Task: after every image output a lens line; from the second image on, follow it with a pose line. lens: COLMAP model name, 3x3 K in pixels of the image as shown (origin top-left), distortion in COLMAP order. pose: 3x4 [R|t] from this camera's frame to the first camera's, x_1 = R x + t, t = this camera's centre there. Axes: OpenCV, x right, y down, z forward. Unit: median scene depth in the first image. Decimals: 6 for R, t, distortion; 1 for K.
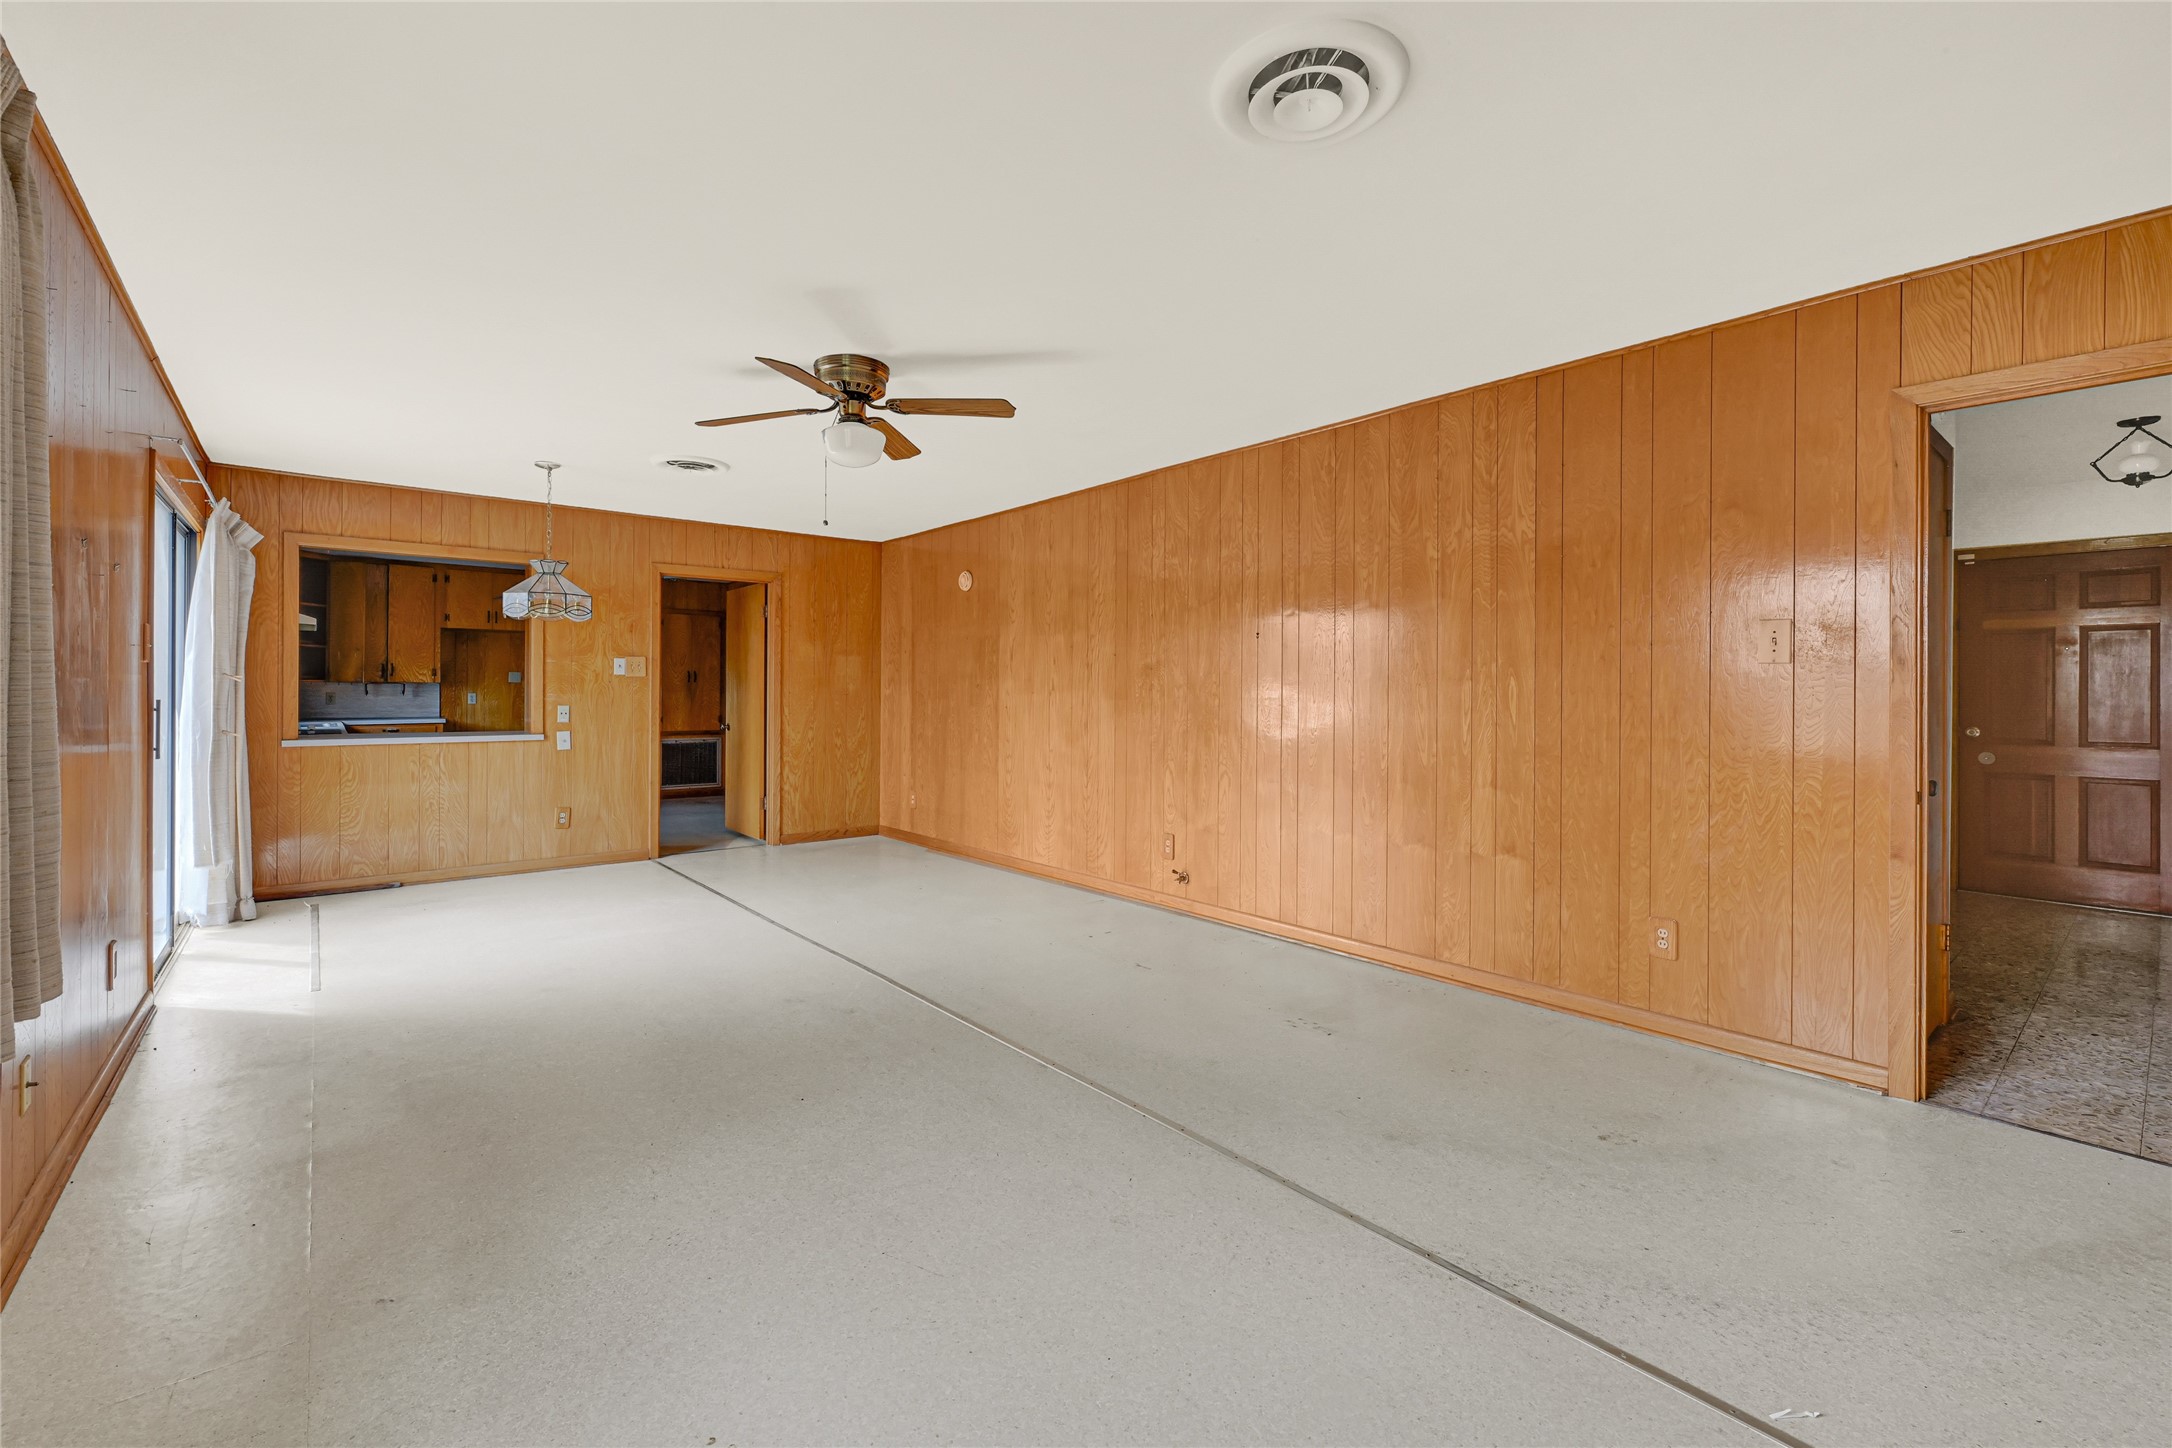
lens RADIAL K [[920.5, 0, 1084.1], [0, 920.5, 692.1], [0, 0, 1]] dist [-0.000404, -0.000052]
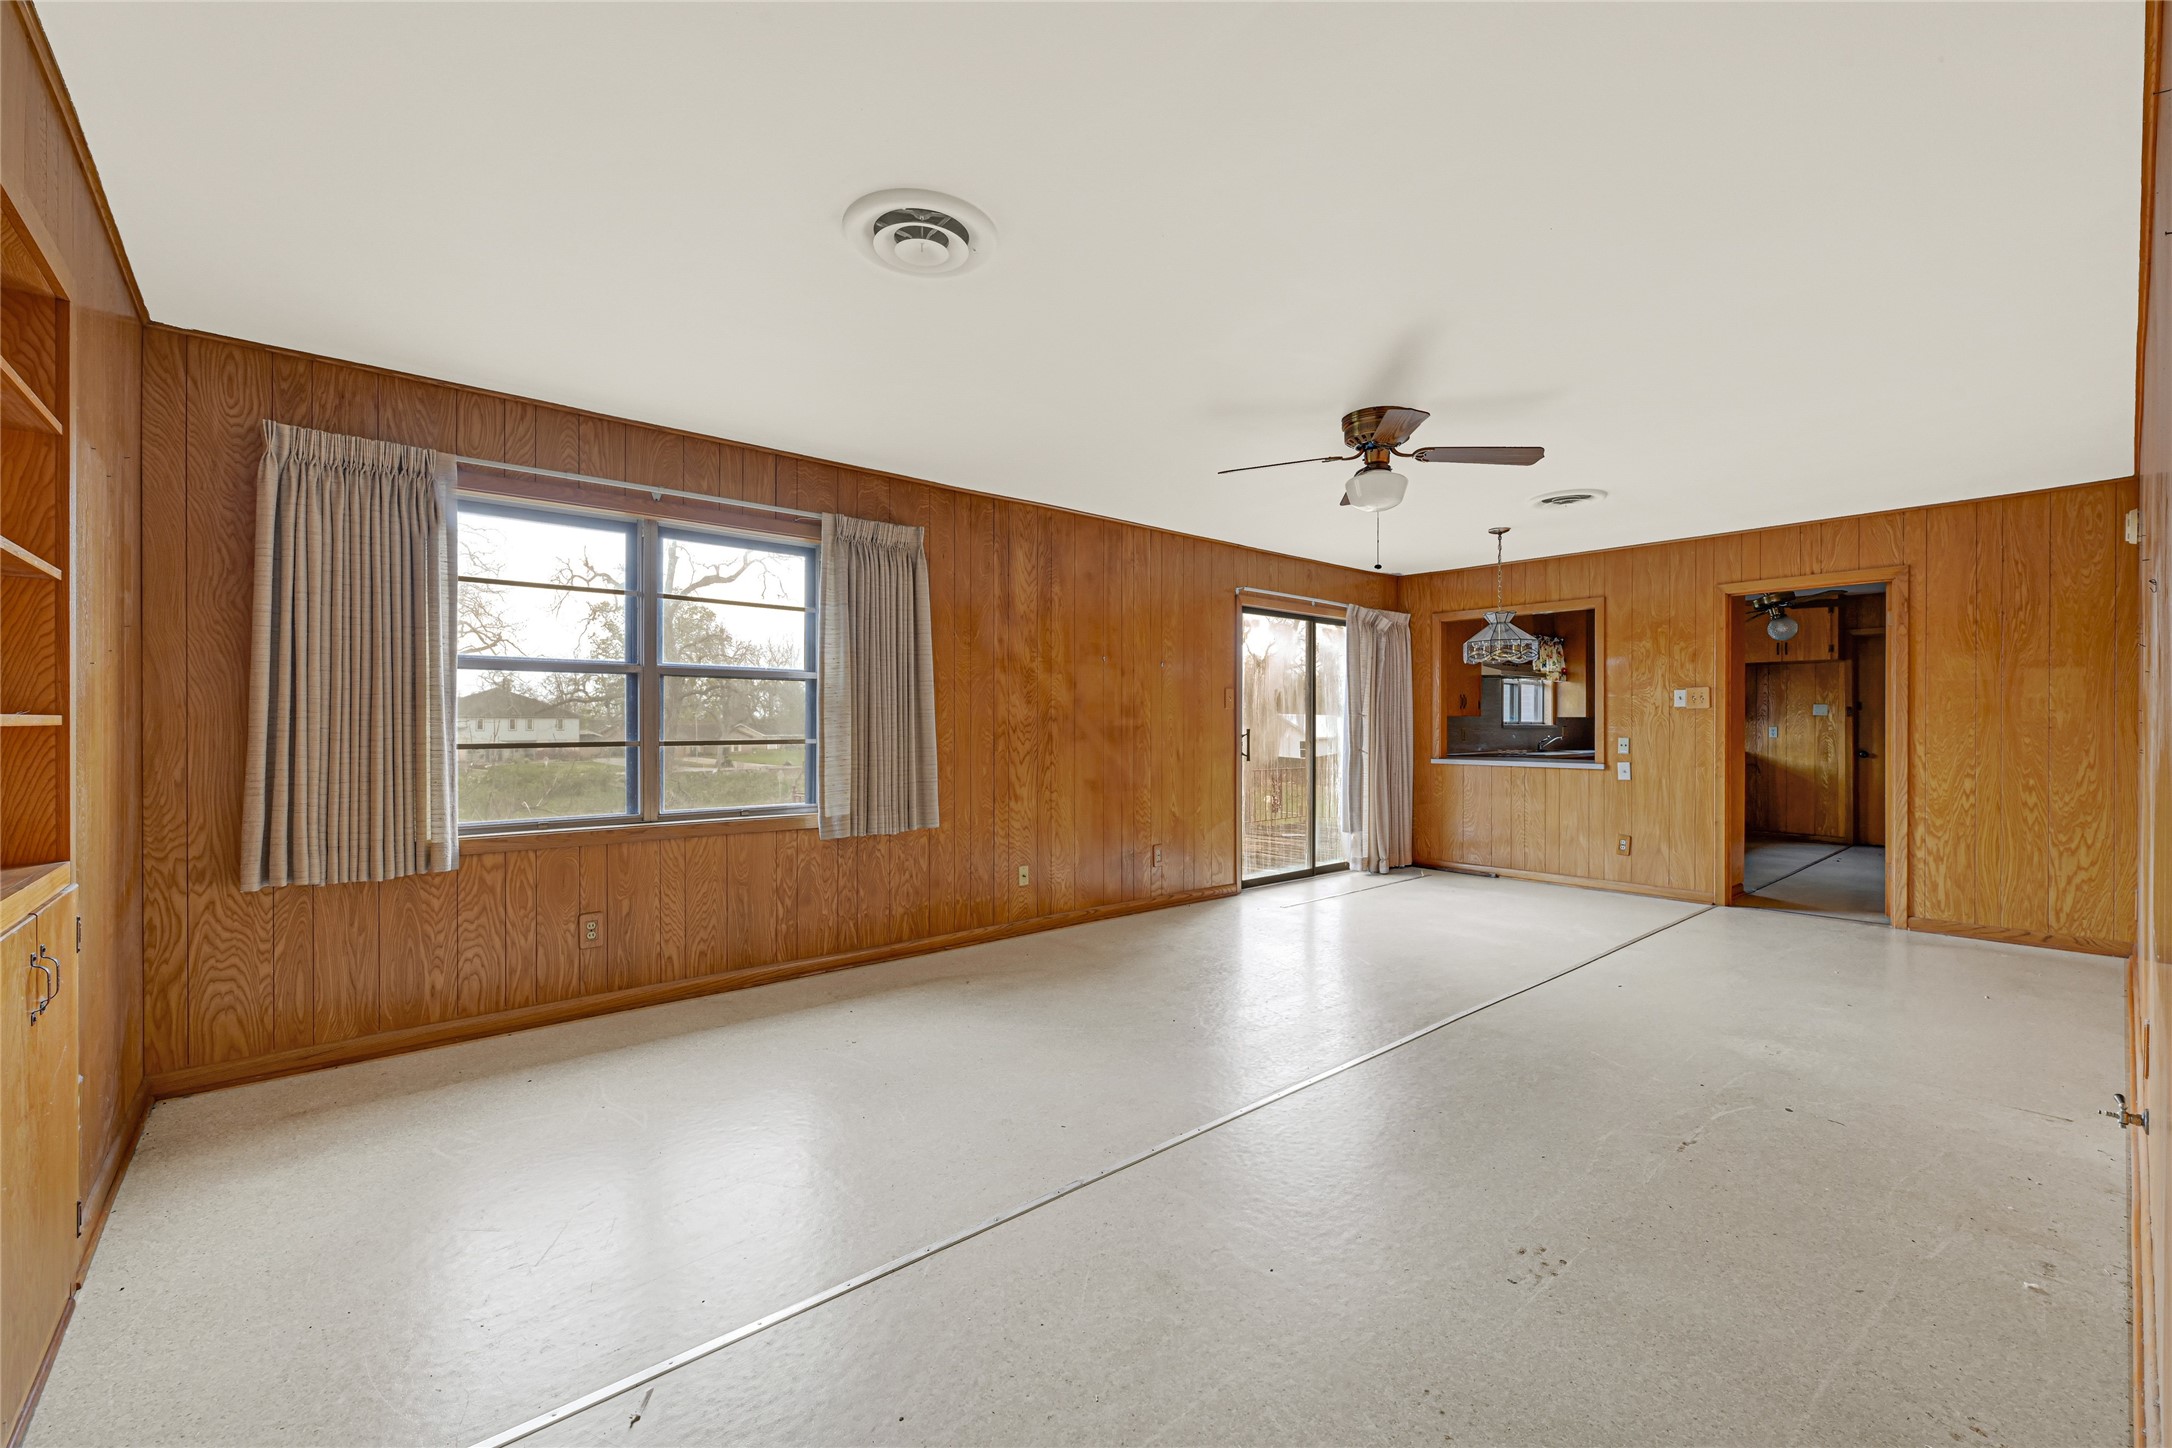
lens RADIAL K [[889.6, 0, 1079.0], [0, 889.6, 729.0], [0, 0, 1]] dist [-0.000178, 0.000058]
pose [[0.015442, 0.002940, -0.999876, 0.422394], [0.000862, 0.999995, 0.002953, 0.001151], [0.999880, -0.000907, 0.015439, 0.353778]]
